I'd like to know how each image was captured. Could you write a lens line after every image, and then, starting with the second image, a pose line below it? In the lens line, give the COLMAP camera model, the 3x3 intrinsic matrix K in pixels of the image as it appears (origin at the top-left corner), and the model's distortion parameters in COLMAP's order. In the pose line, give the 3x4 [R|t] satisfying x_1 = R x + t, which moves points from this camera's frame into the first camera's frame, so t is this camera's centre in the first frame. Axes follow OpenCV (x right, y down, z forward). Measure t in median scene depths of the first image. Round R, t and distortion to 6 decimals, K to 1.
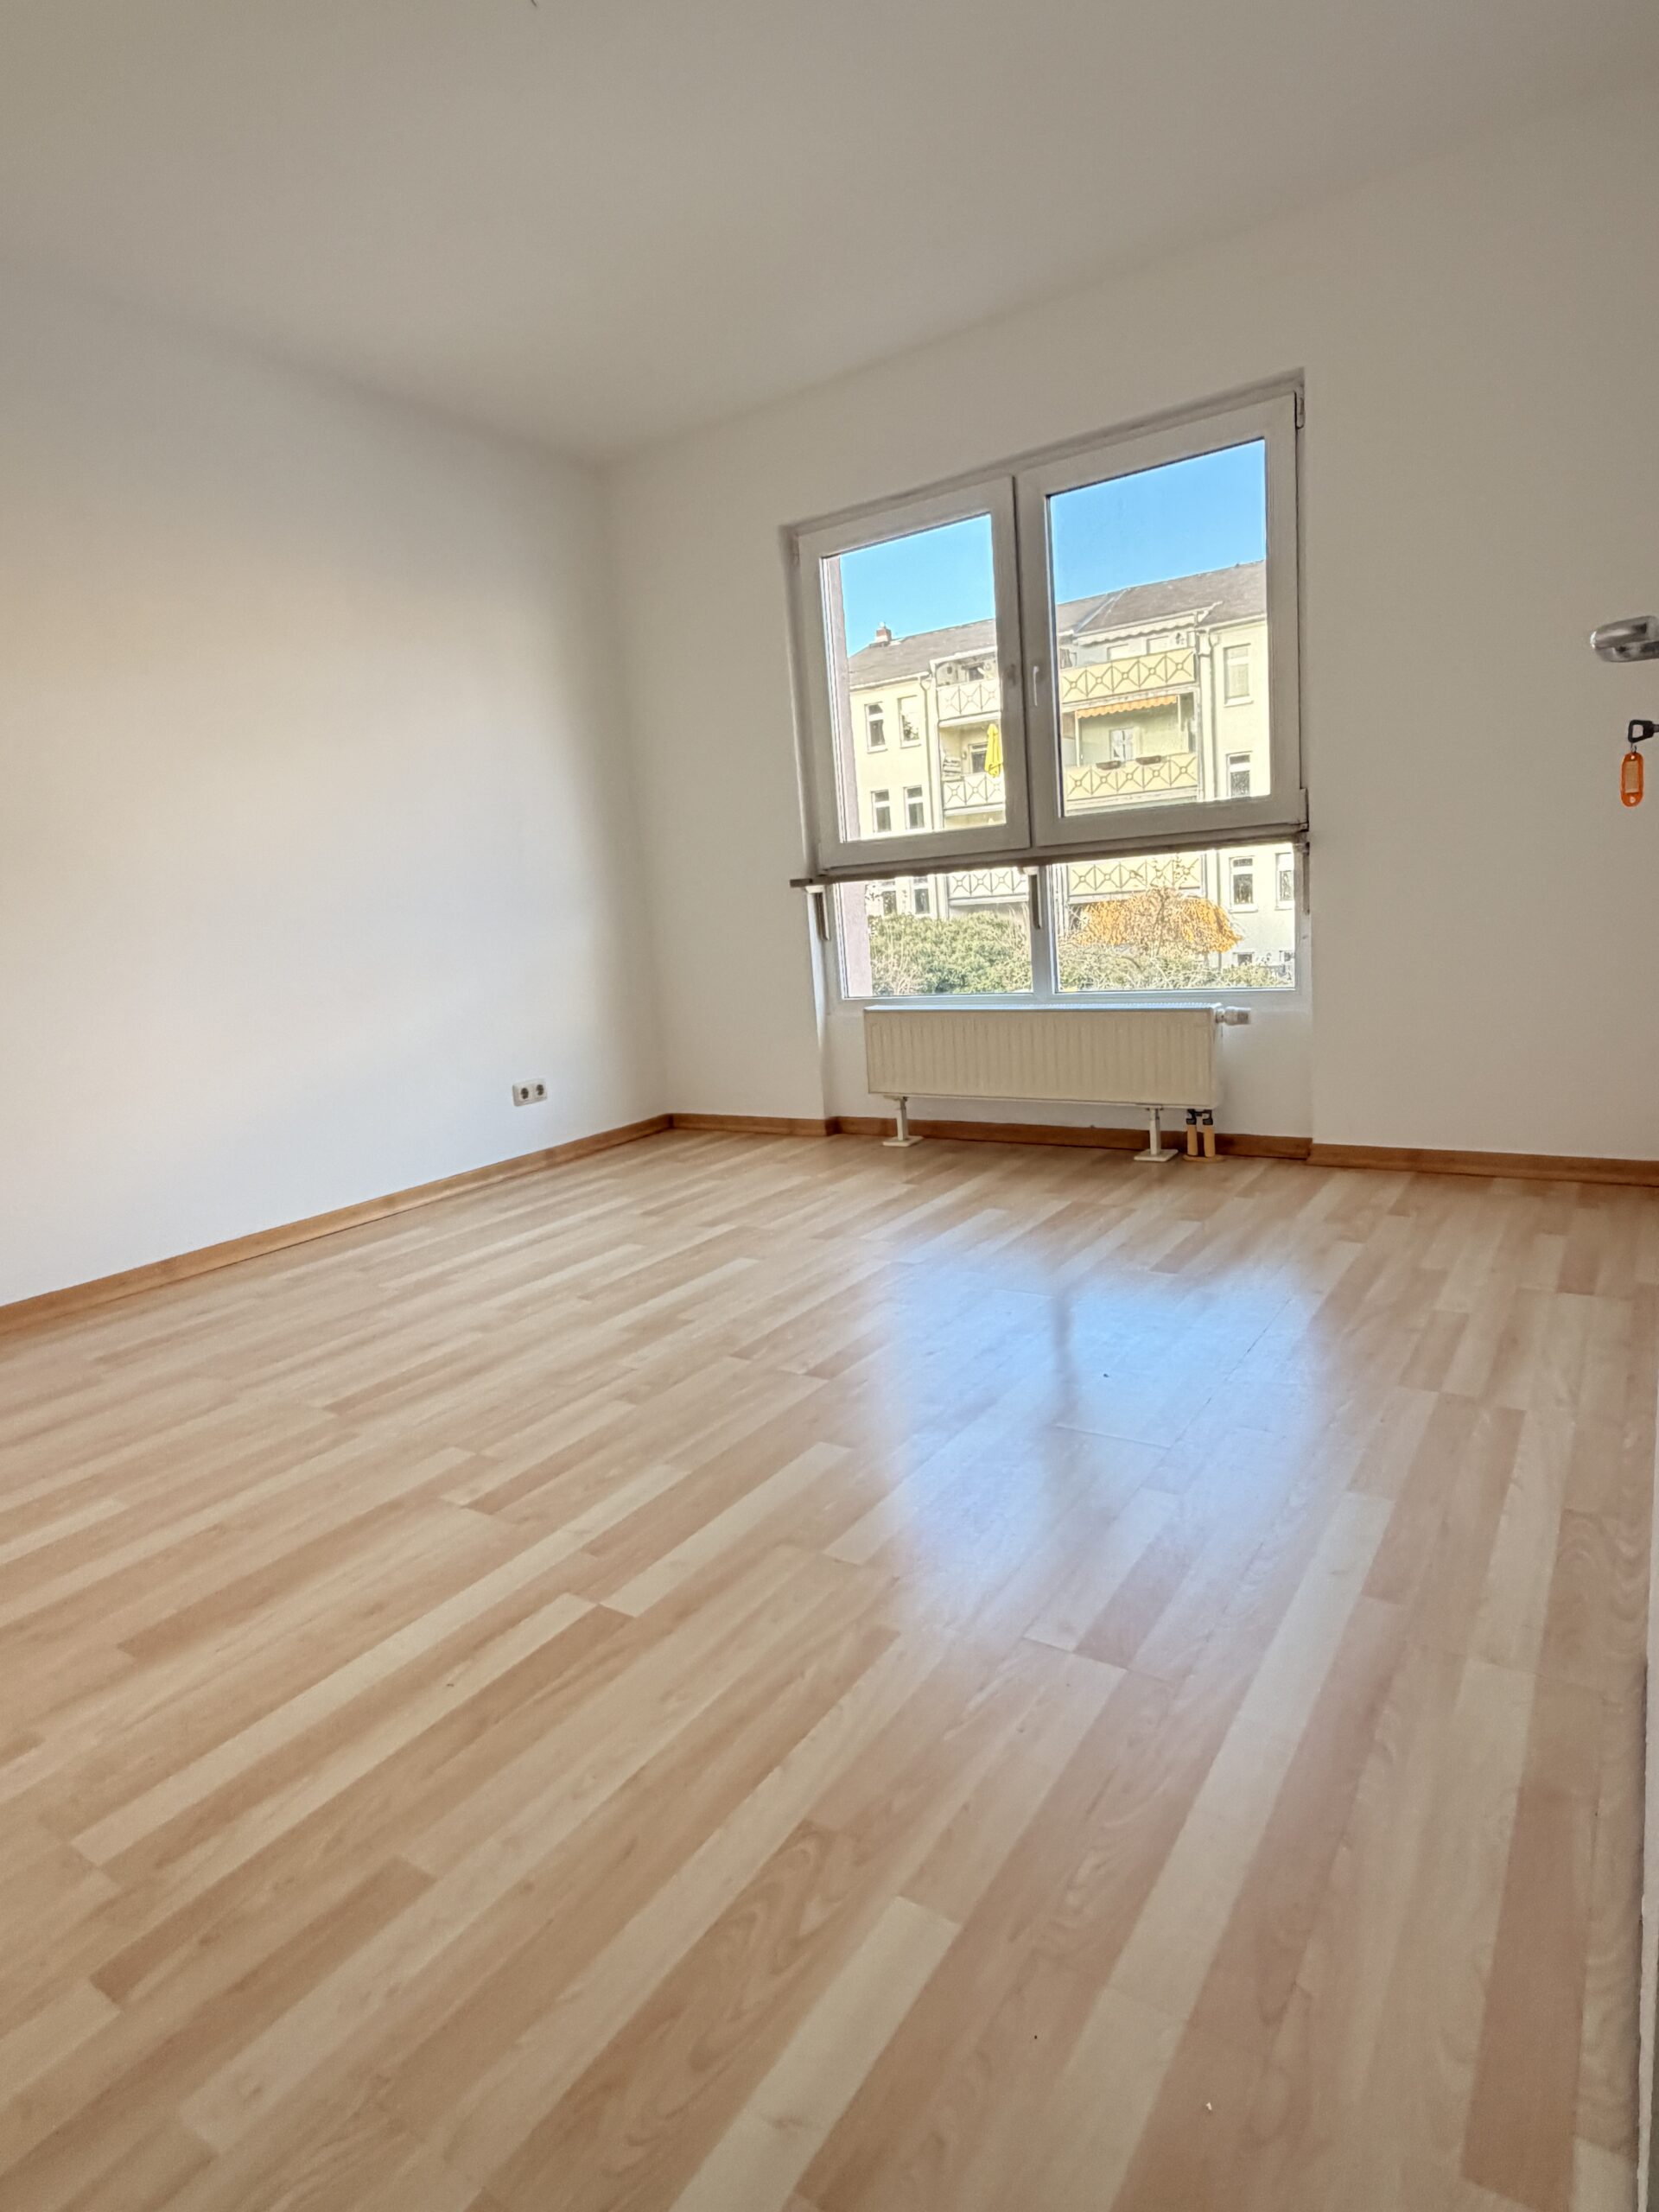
lens RADIAL K [[1200.4, 0, 829.5], [0, 1200.4, 1106.0], [0, 0, 1]] dist [0.003704, -0.000445]
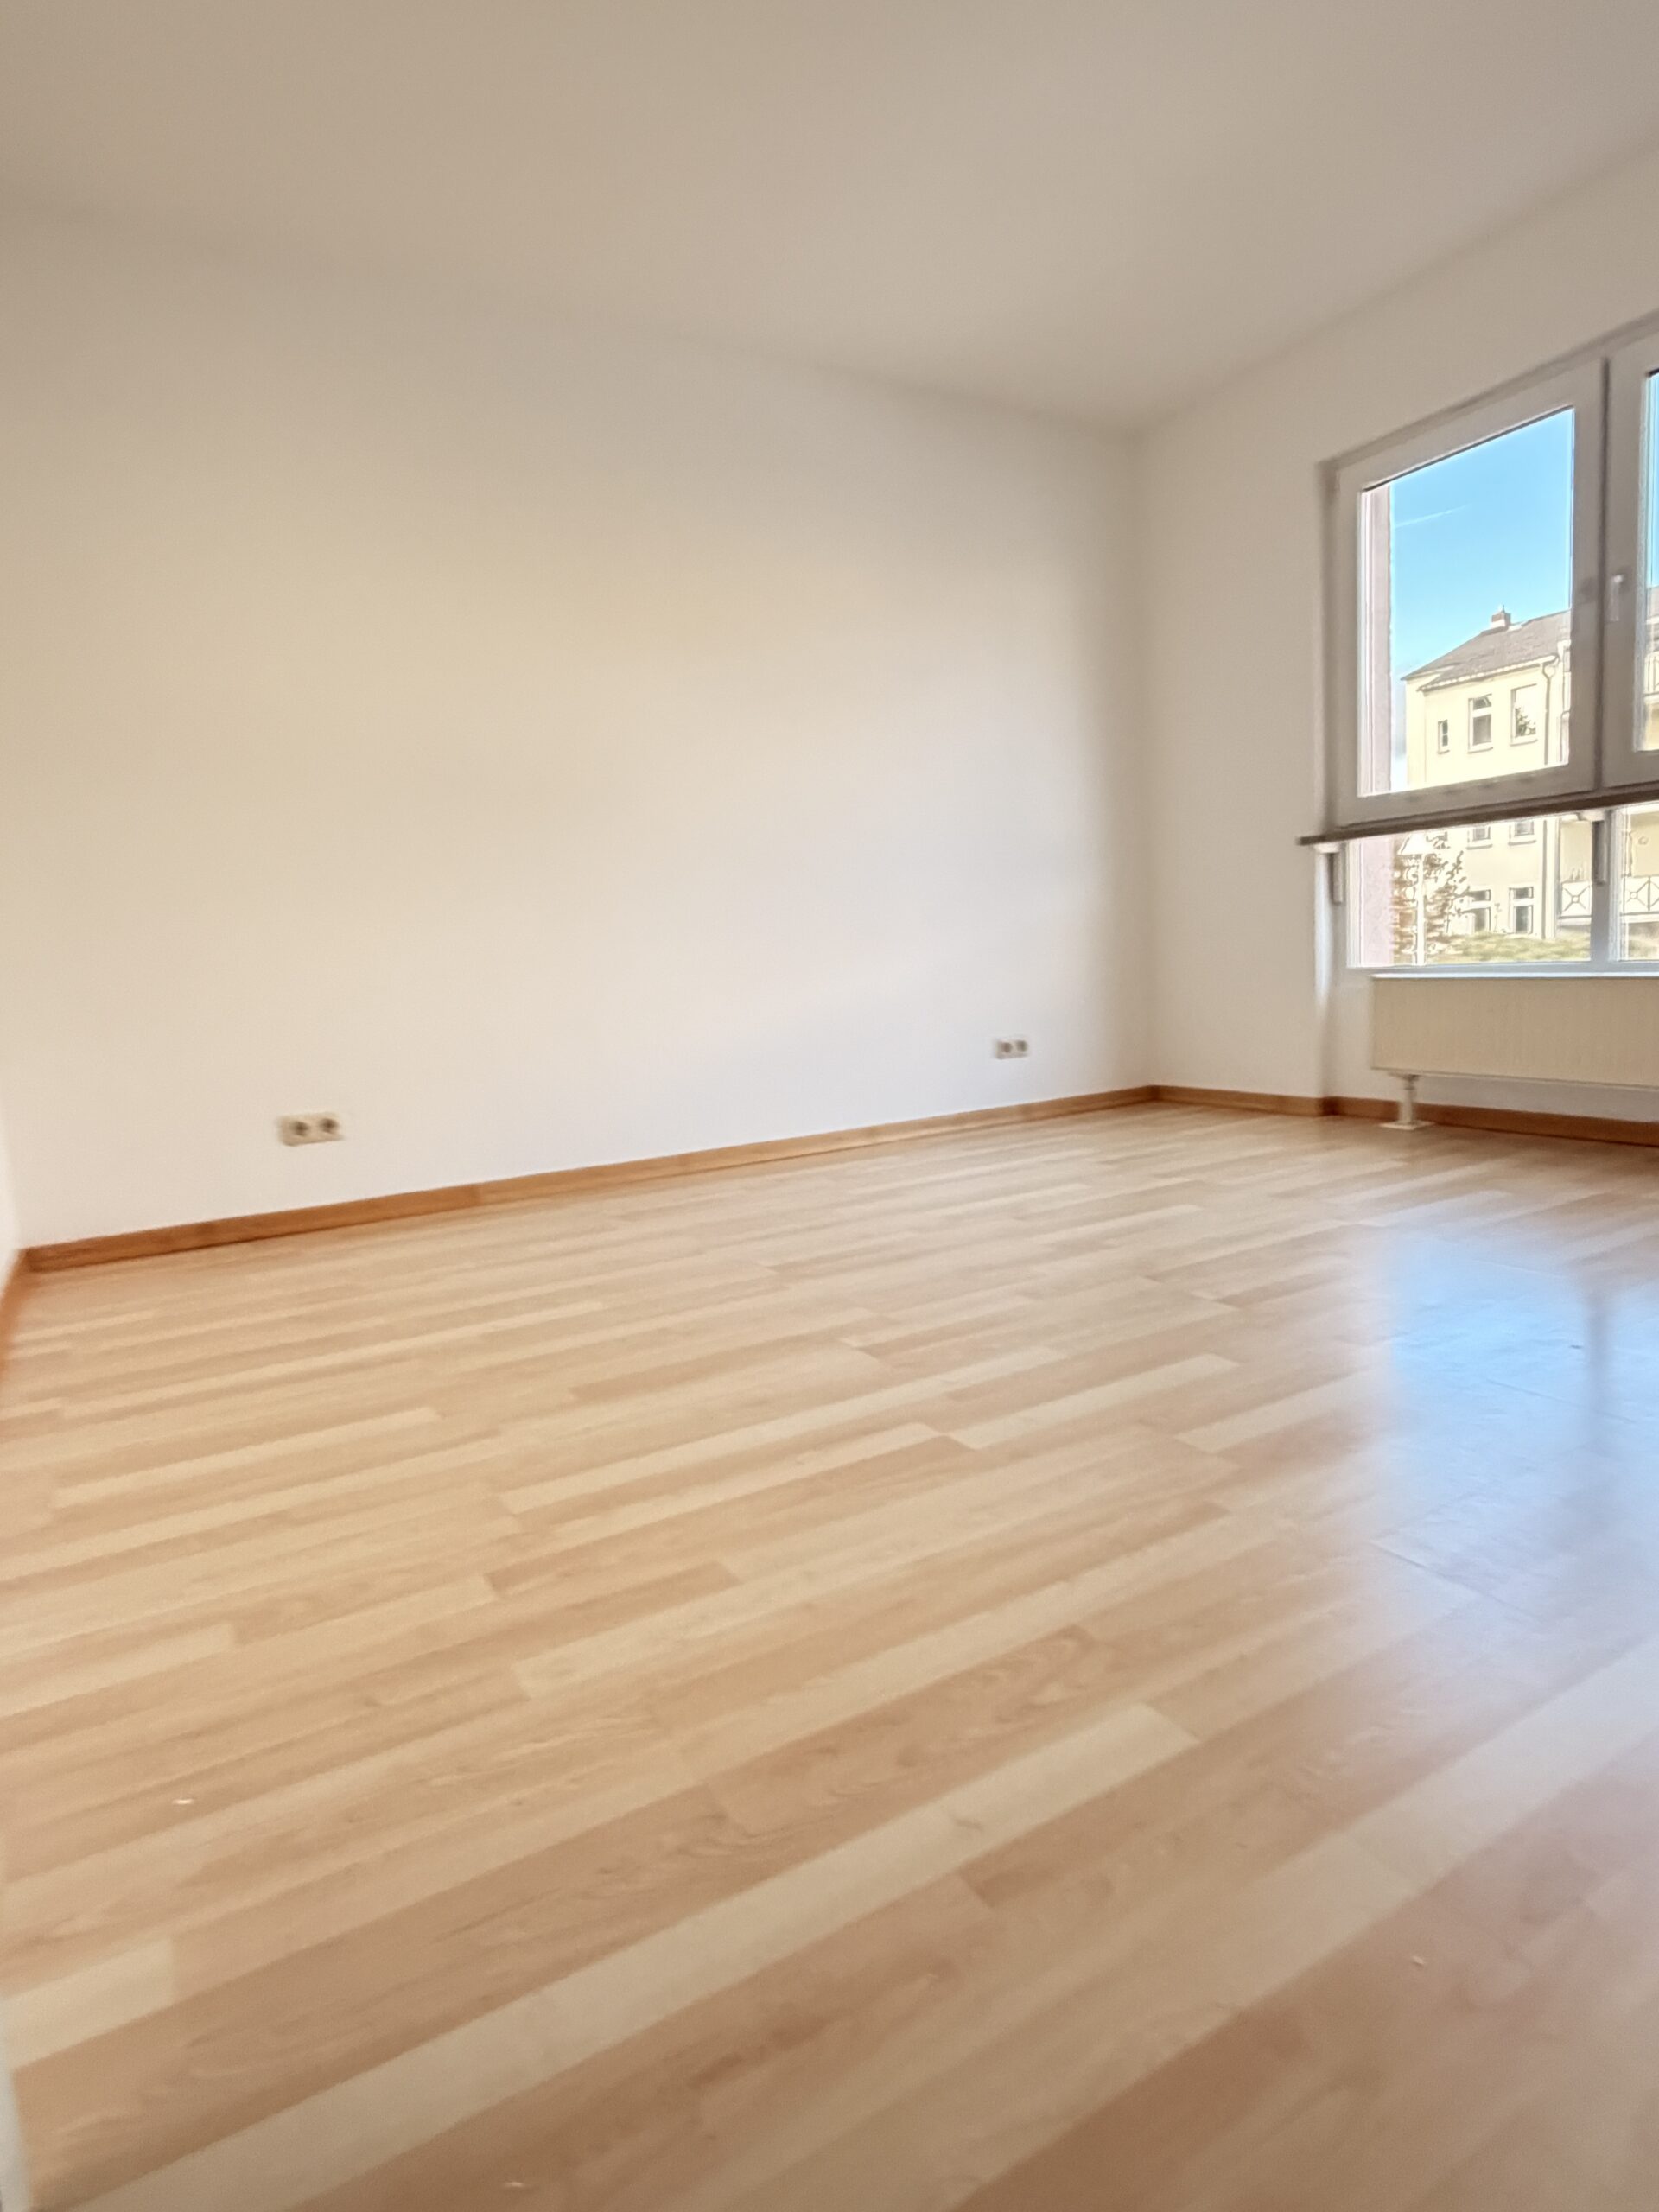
lens RADIAL K [[1200.4, 0, 829.5], [0, 1200.4, 1106.0], [0, 0, 1]] dist [0.003704, -0.000445]
pose [[0.903292, 0.076267, -0.422194, 0.081410], [-0.081500, 0.996657, 0.005668, 0.076239], [0.421215, 0.029289, 0.906488, -0.002921]]
